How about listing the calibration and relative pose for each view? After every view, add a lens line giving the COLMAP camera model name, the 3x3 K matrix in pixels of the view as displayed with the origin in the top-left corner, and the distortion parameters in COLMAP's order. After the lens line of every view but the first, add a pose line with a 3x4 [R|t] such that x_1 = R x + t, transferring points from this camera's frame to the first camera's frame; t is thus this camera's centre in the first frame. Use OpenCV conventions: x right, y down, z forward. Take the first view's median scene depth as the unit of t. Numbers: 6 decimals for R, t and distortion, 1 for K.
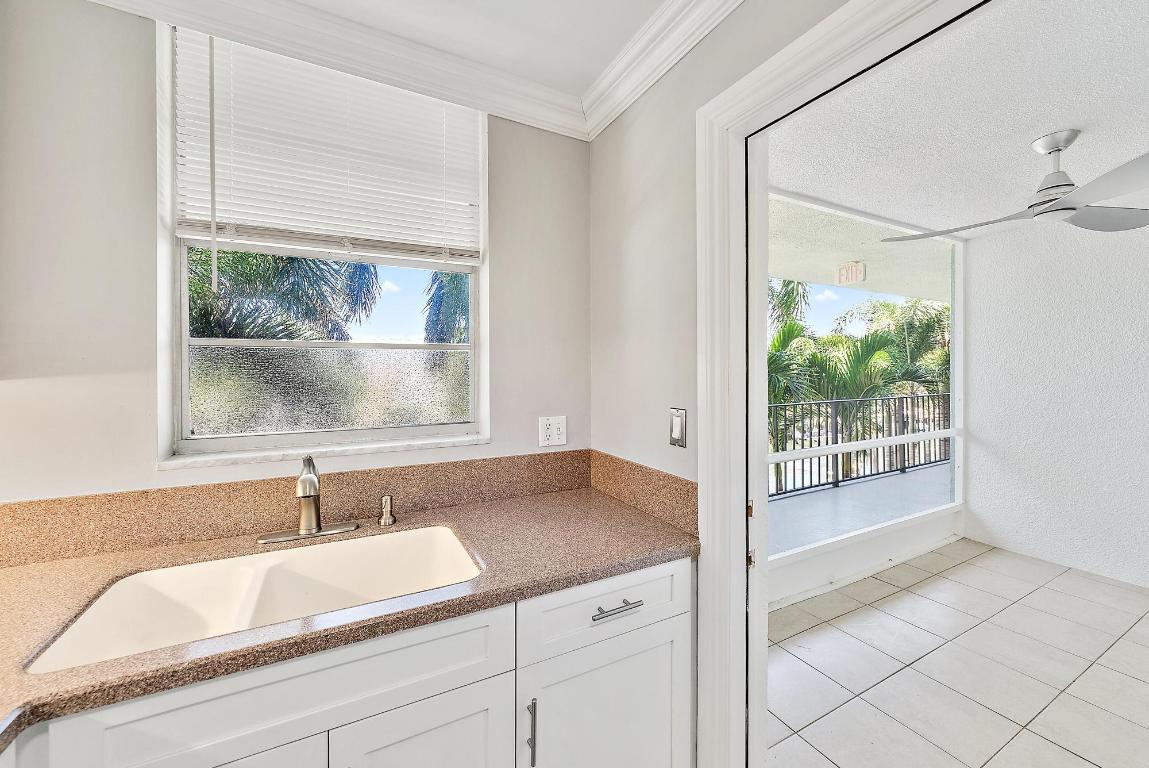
lens RADIAL K [[444.2, 0, 575.0], [0, 444.2, 368.7], [0, 0, 1]] dist [-0.002854, -0.000196]
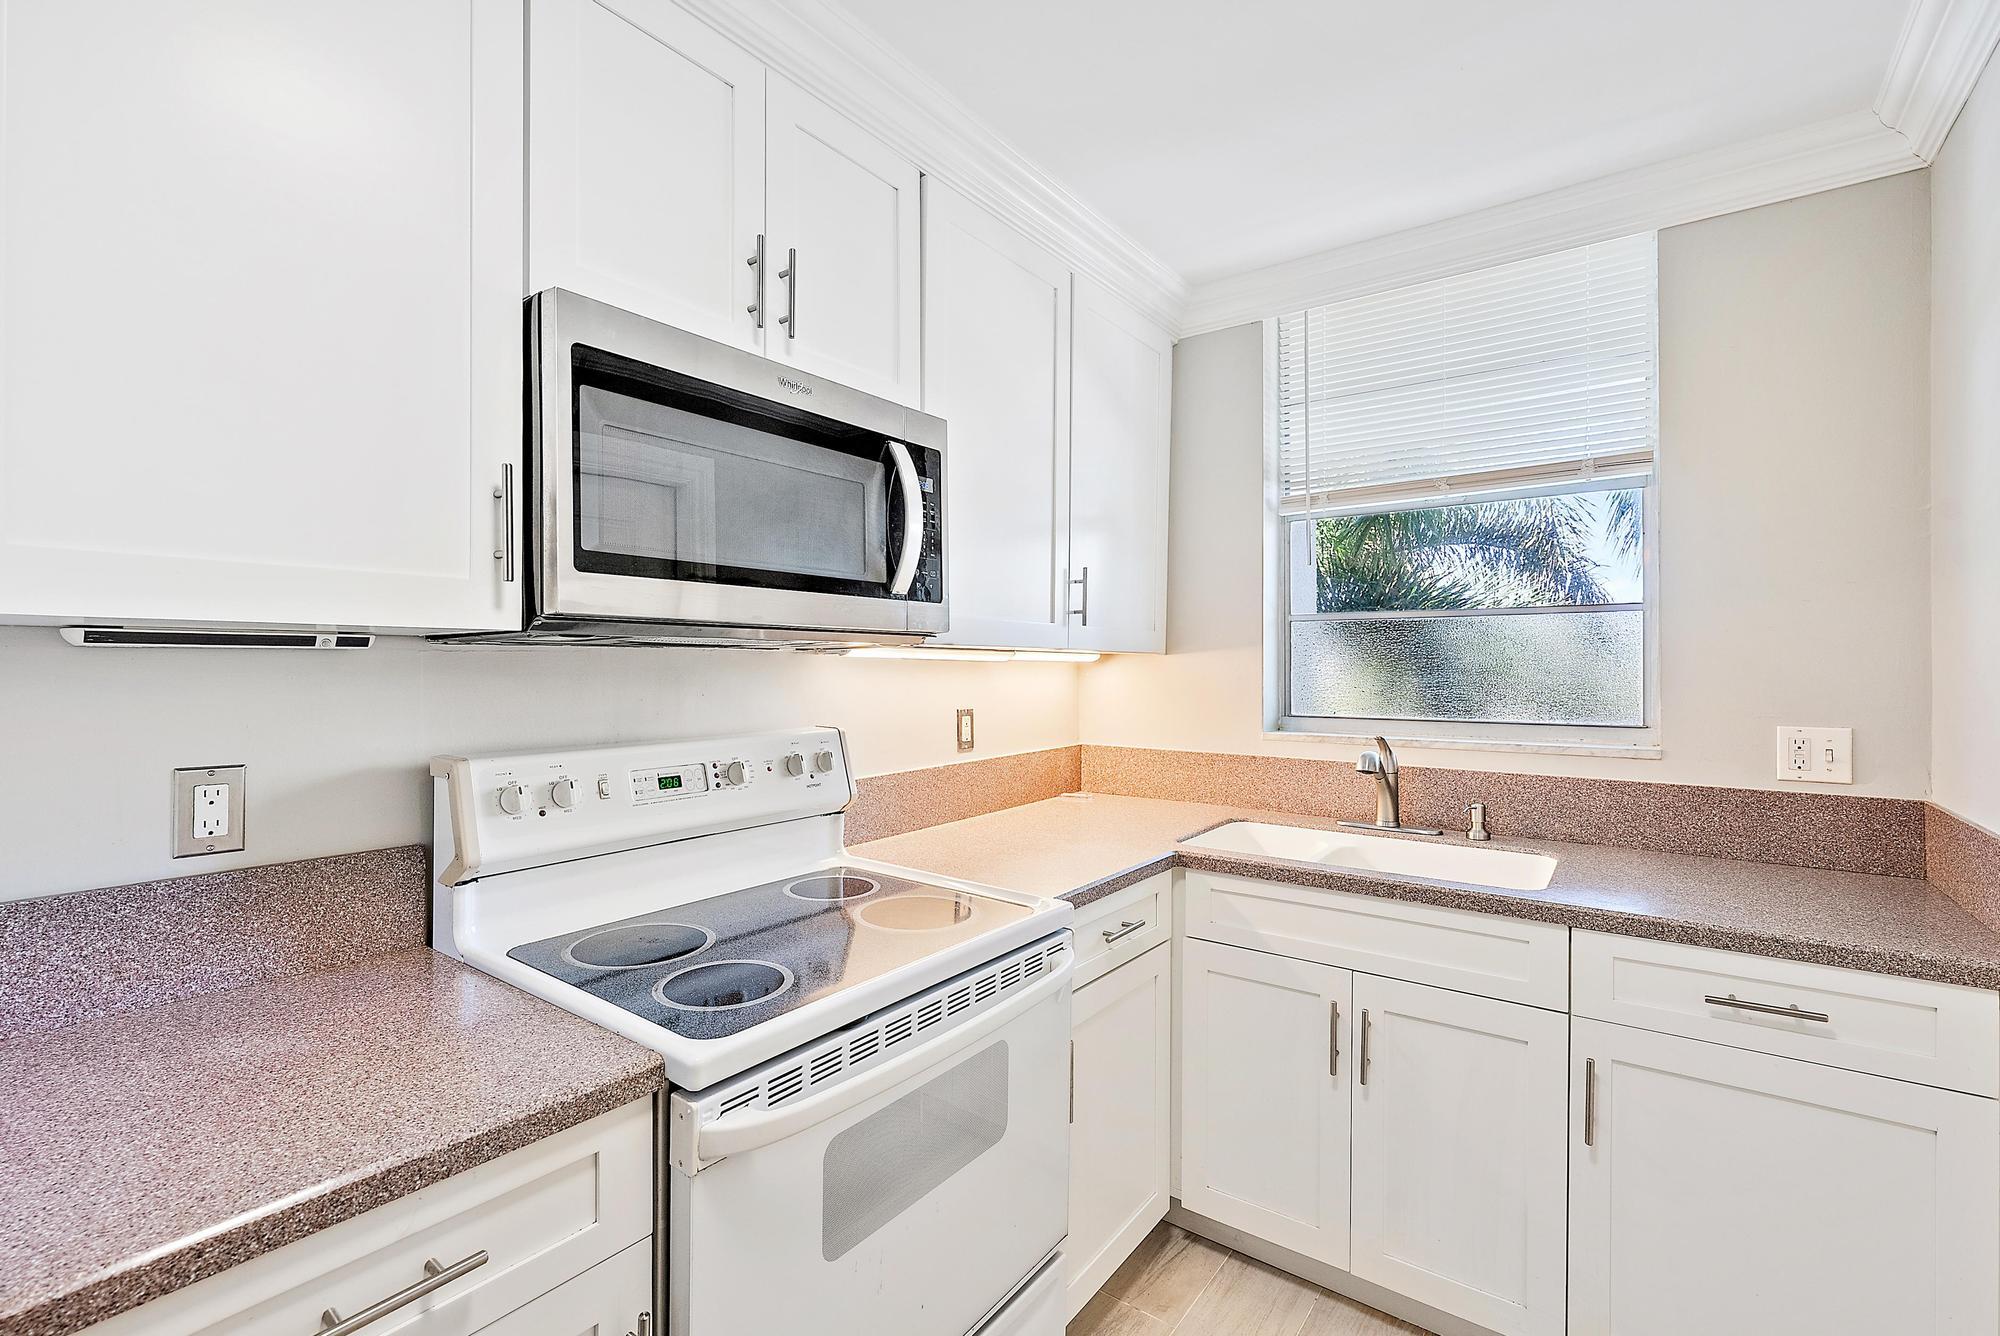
lens RADIAL K [[884.5, 0, 1000.0], [0, 884.5, 668.0], [0, 0, 1]] dist [-0.000846, 0.000020]
pose [[0.429398, 0.002242, -0.903113, 0.548727], [-0.002341, 0.999996, 0.001369, 0.042355], [0.903112, 0.001526, 0.429402, -0.378725]]
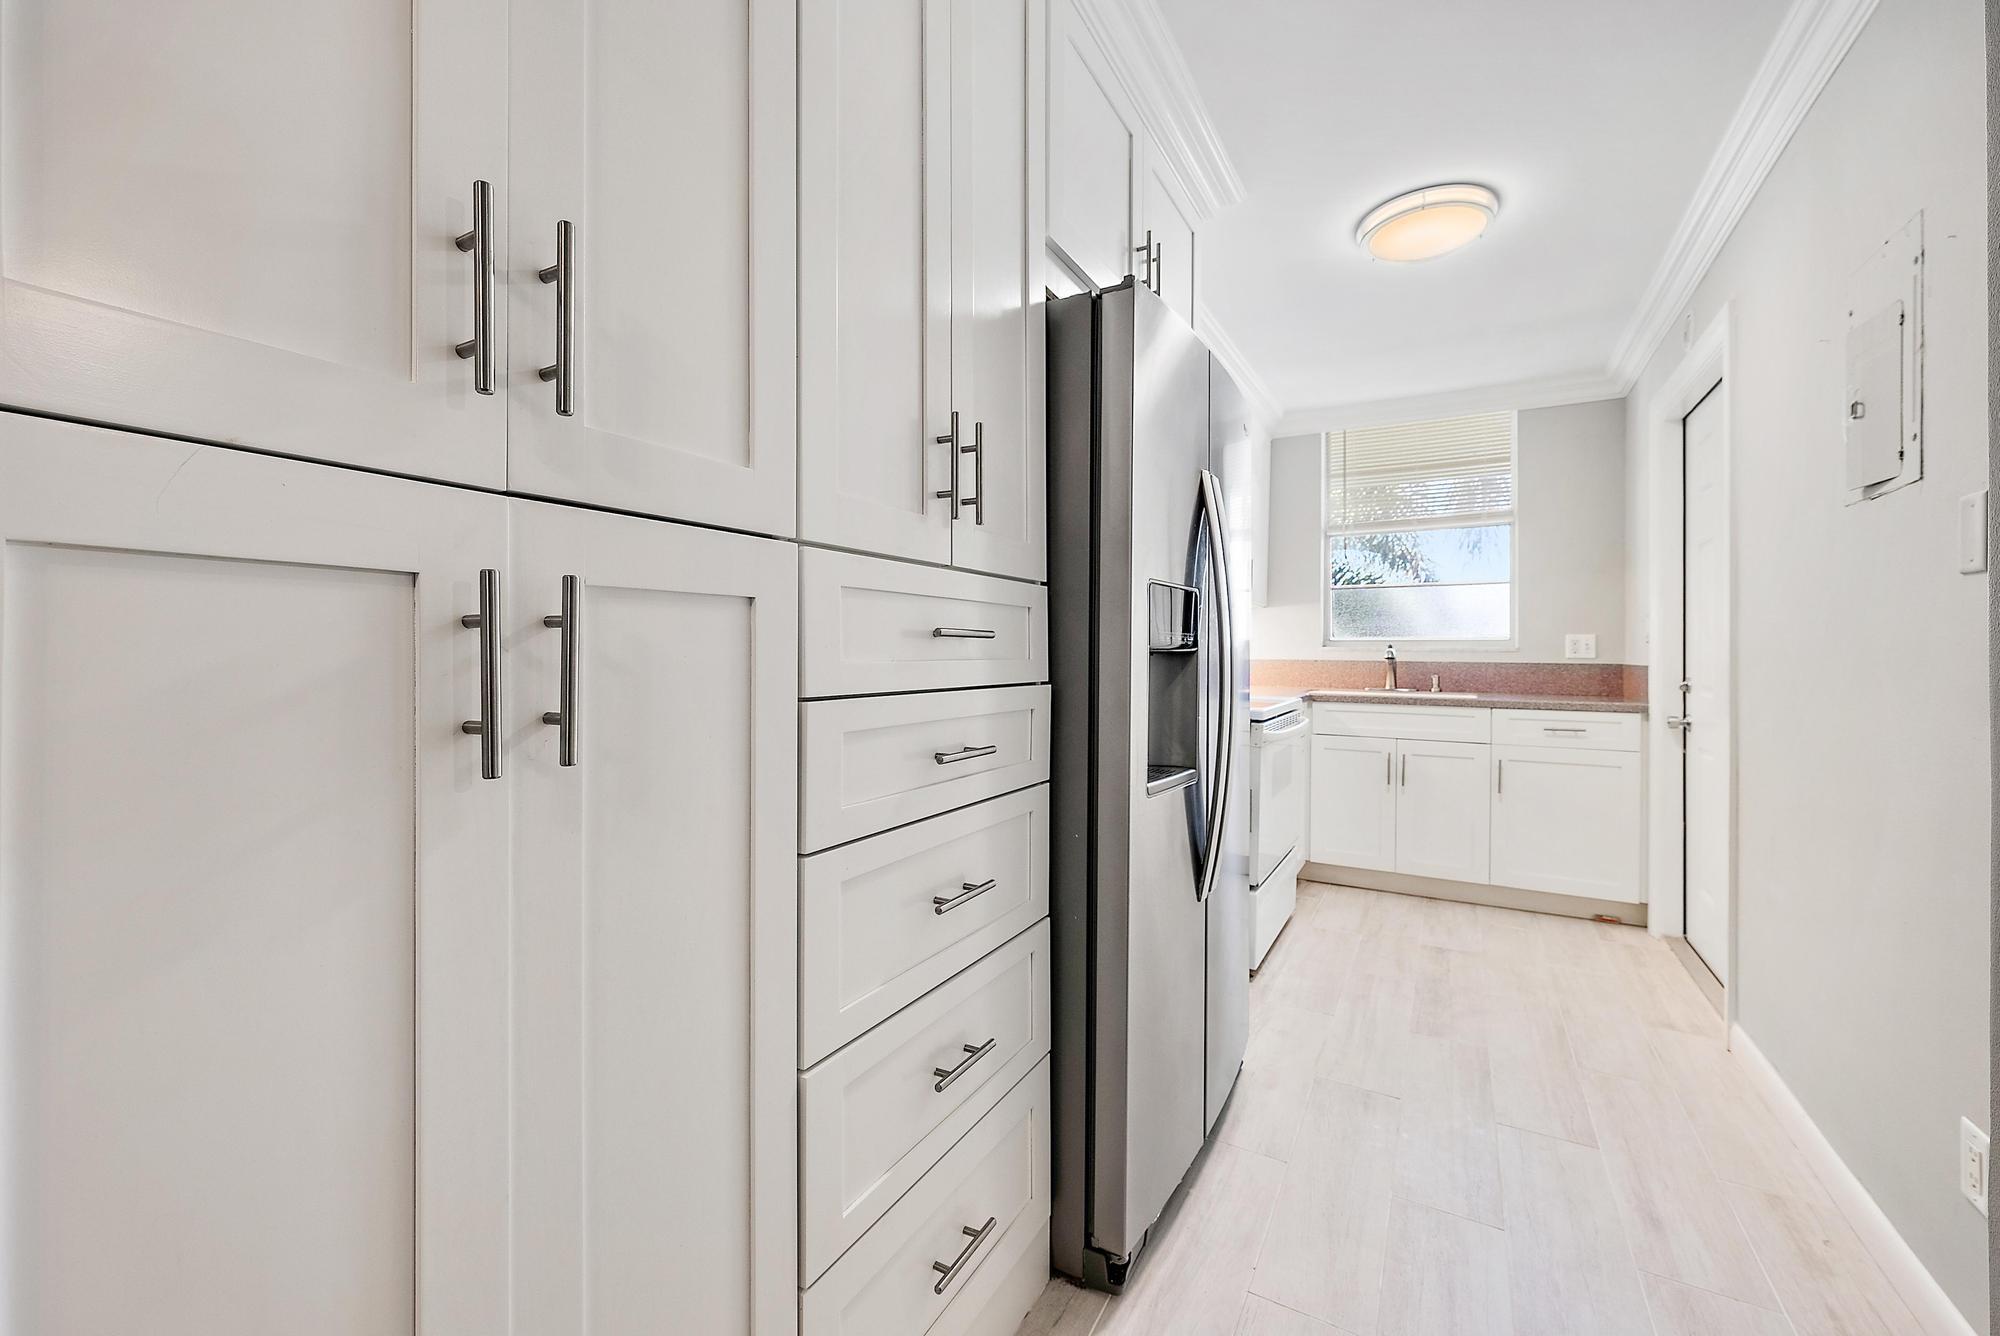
lens RADIAL K [[812.1, 0, 997.5], [0, 812.1, 649.9], [0, 0, 1]] dist [0.000392, 0.000028]
pose [[0.535279, 0.002857, -0.844671, 1.102928], [-0.004186, 0.999991, 0.000730, 0.174121], [0.844665, 0.003145, 0.535286, -1.750435]]
